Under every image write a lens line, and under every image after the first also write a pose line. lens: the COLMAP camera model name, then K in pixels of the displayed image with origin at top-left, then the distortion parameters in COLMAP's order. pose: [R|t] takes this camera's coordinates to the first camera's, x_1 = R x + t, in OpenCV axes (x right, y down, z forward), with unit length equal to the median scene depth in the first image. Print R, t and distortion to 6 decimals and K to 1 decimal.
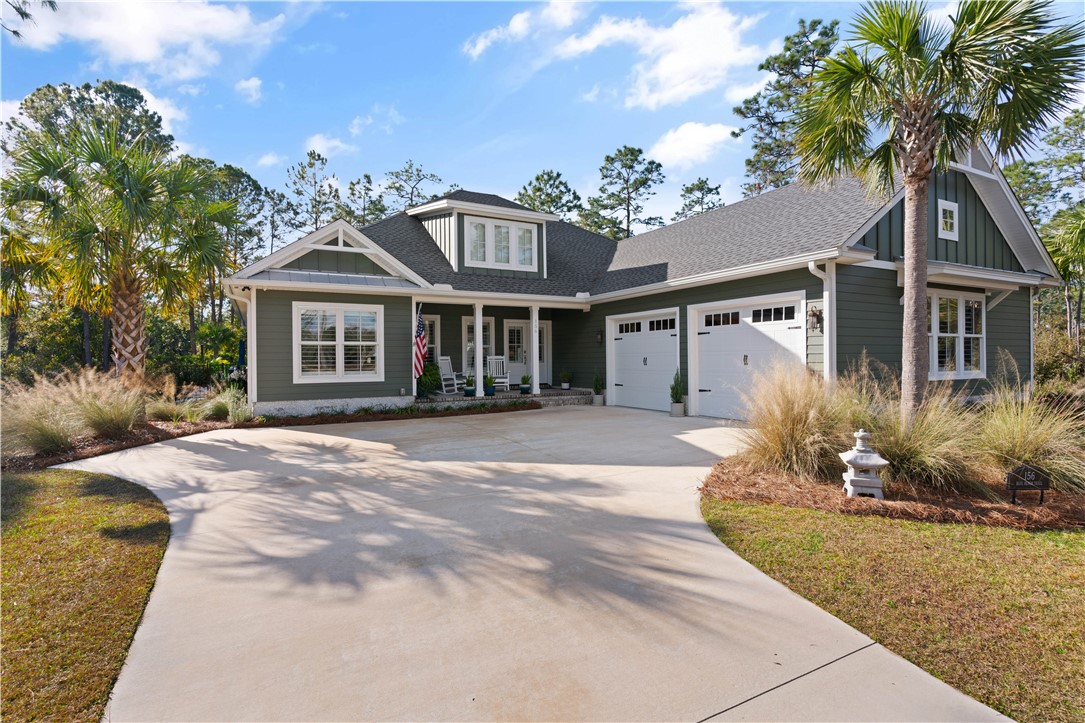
lens RADIAL K [[523.9, 0, 540.5], [0, 523.9, 351.5], [0, 0, 1]] dist [0.001621, -0.000370]
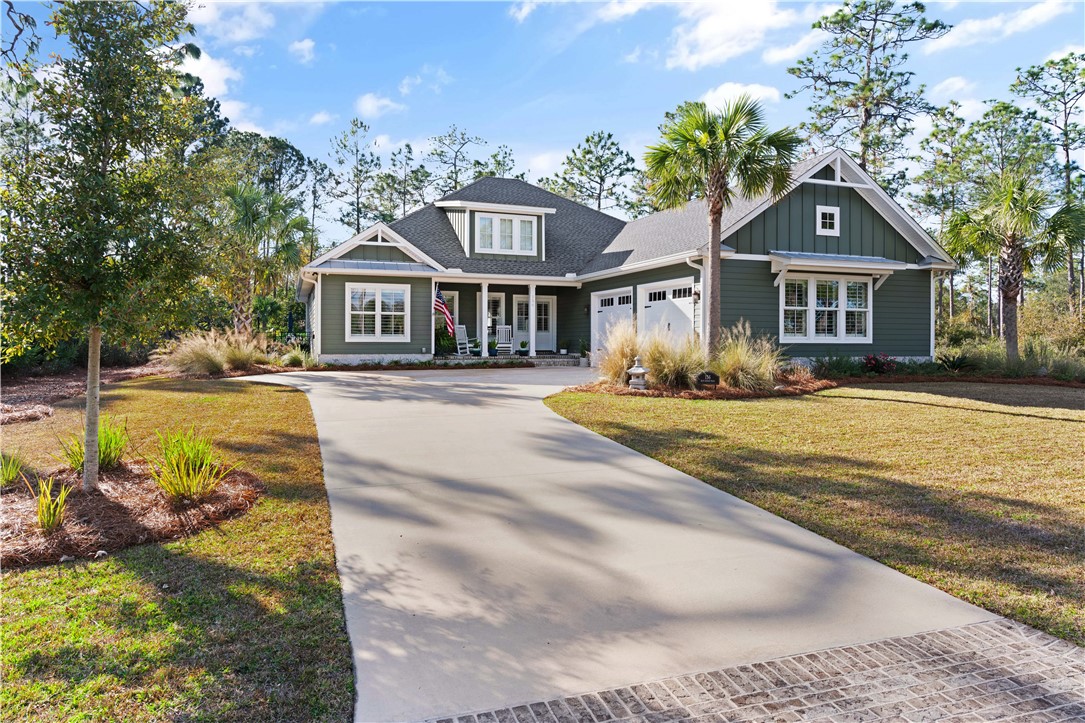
lens RADIAL K [[658.9, 0, 542.6], [0, 658.9, 327.8], [0, 0, 1]] dist [-0.000903, -0.000132]
pose [[0.992246, 0.008515, -0.124001, 0.203515], [-0.009175, 0.999947, -0.004752, 0.021666], [0.123954, 0.005853, 0.992271, -0.518090]]
